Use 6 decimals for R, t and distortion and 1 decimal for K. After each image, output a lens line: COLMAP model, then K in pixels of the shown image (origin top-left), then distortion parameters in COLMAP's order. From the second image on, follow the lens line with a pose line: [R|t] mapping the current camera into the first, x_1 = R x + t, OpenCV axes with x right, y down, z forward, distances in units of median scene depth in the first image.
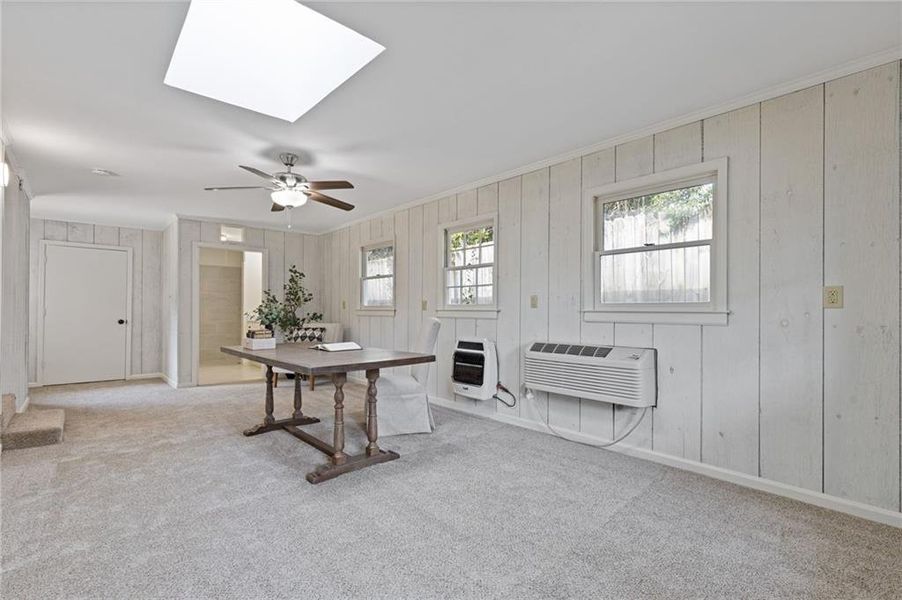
lens RADIAL K [[405.7, 0, 454.2], [0, 405.7, 299.1], [0, 0, 1]] dist [0.002520, -0.000060]
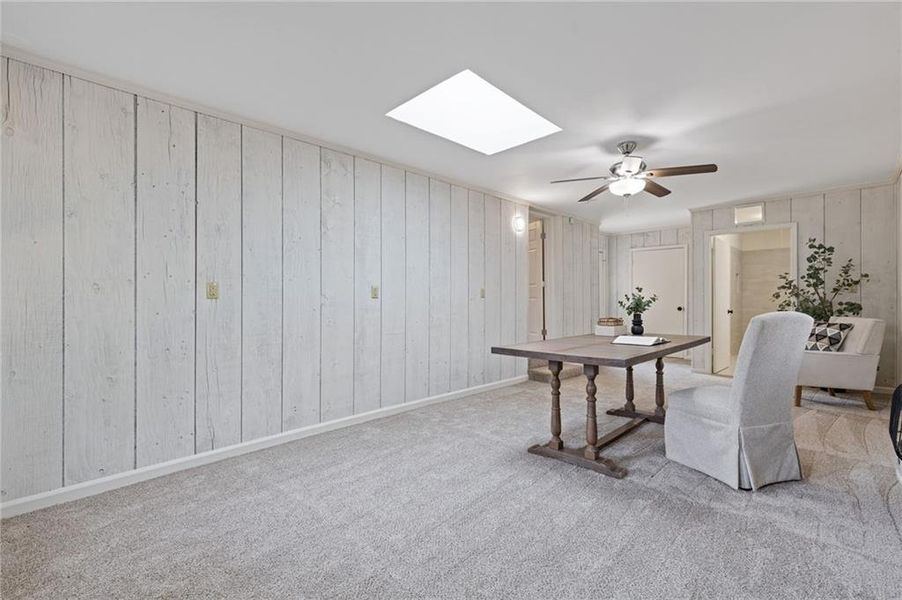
lens RADIAL K [[405.7, 0, 454.2], [0, 405.7, 299.1], [0, 0, 1]] dist [0.002520, -0.000060]
pose [[0.050145, -0.002527, -0.998739, 0.483059], [0.034942, 0.999389, -0.000775, 0.008861], [0.998131, -0.034859, 0.050202, 0.451782]]
